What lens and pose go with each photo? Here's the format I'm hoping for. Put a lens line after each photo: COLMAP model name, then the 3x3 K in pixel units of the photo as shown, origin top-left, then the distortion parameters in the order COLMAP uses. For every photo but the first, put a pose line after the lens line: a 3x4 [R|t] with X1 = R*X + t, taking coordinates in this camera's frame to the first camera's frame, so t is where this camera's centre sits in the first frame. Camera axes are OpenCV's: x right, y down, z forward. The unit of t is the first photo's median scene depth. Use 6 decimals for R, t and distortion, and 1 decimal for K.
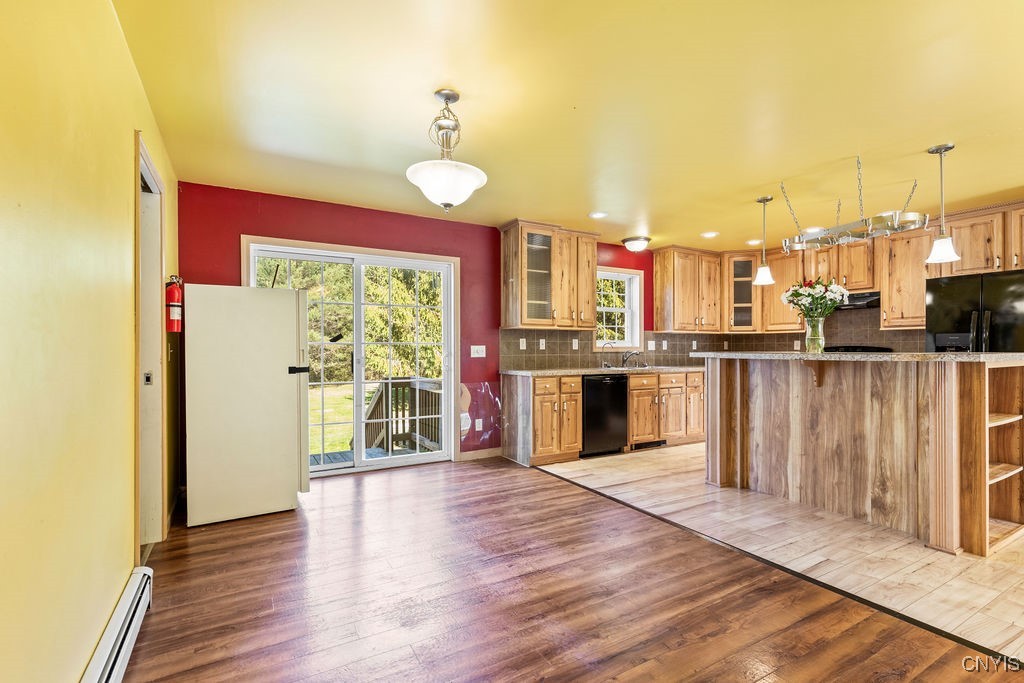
lens RADIAL K [[468.9, 0, 509.6], [0, 468.9, 346.4], [0, 0, 1]] dist [0.004507, -0.000519]
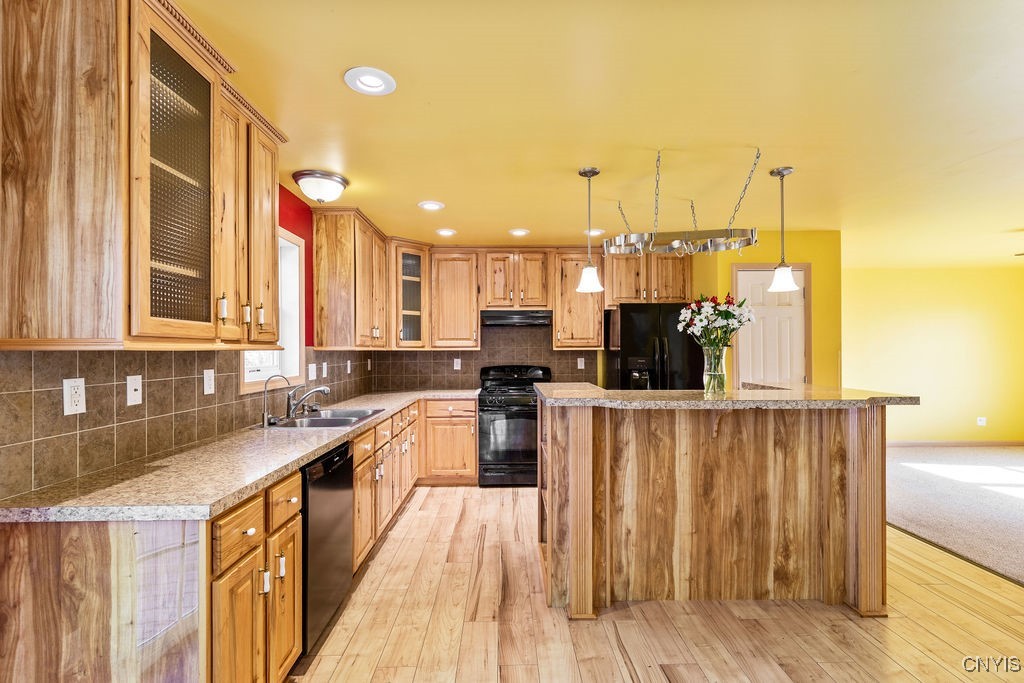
lens RADIAL K [[468.9, 0, 514.4], [0, 468.9, 345.8], [0, 0, 1]] dist [0.004507, -0.000519]
pose [[0.483996, 0.006824, 0.875043, -0.147795], [-0.001904, 0.999975, -0.006745, -0.053533], [-0.875068, 0.001598, 0.483997, 0.876714]]
